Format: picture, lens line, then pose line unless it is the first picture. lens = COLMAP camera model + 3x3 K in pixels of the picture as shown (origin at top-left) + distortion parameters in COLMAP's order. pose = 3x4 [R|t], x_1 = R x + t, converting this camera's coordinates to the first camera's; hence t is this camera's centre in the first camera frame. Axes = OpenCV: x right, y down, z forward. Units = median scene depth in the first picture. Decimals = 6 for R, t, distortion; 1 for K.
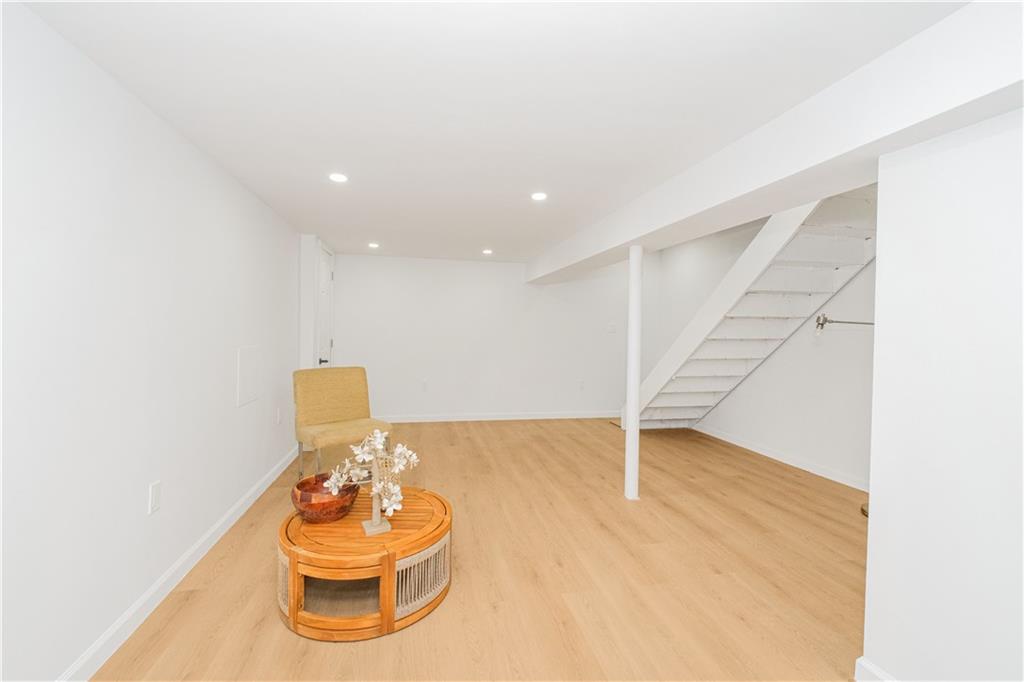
lens RADIAL K [[429.7, 0, 512.0], [0, 429.7, 341.0], [0, 0, 1]] dist [0.029335, -0.000018]
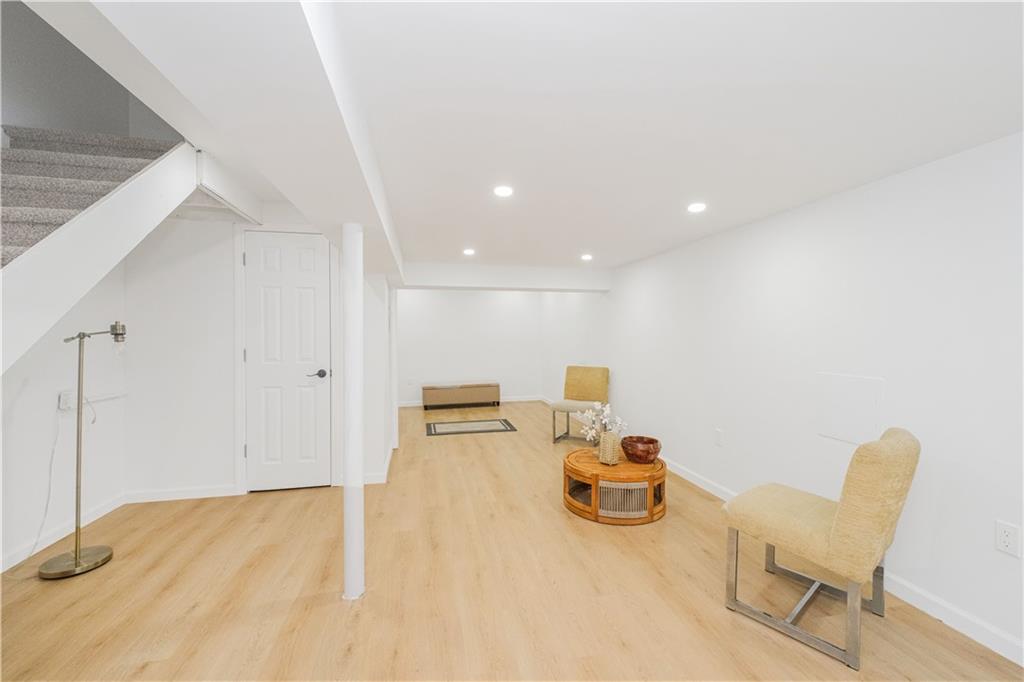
lens RADIAL K [[429.7, 0, 512.0], [0, 429.7, 341.0], [0, 0, 1]] dist [0.029335, -0.000018]
pose [[-0.999543, -0.021795, 0.020933, 0.021728], [-0.020754, 0.998597, 0.048719, -0.083088], [-0.021966, 0.048262, -0.998593, 1.807382]]
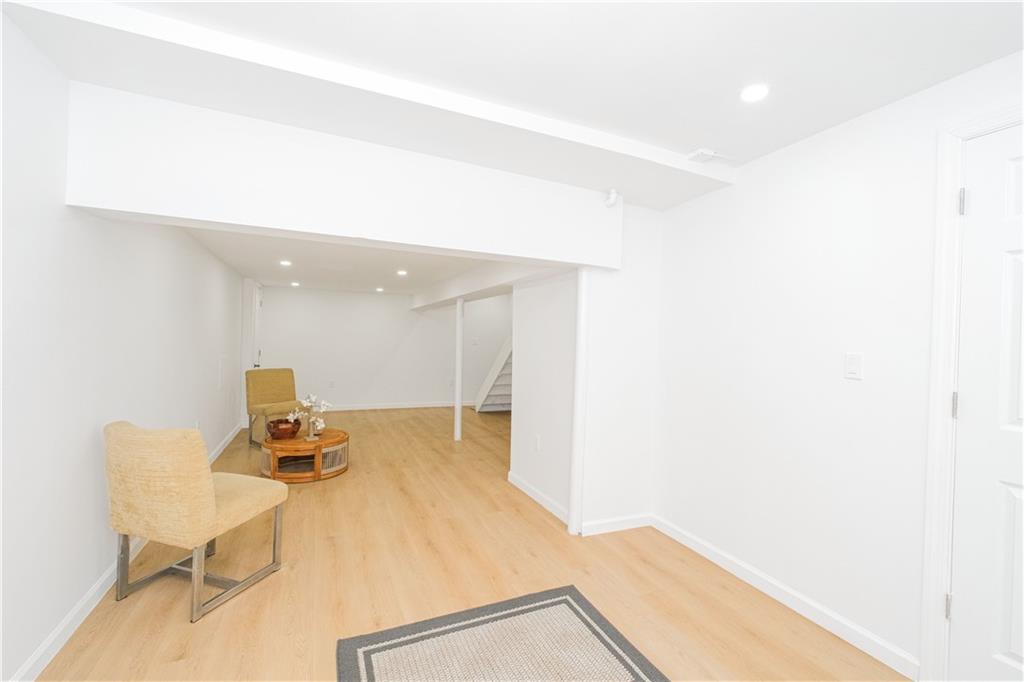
lens RADIAL K [[429.7, 0, 512.0], [0, 429.7, 341.0], [0, 0, 1]] dist [0.029335, -0.000018]
pose [[0.979767, 0.005346, 0.200071, 0.150461], [-0.001560, 0.999817, -0.019077, -0.012526], [-0.200136, 0.018379, 0.979596, -0.854586]]
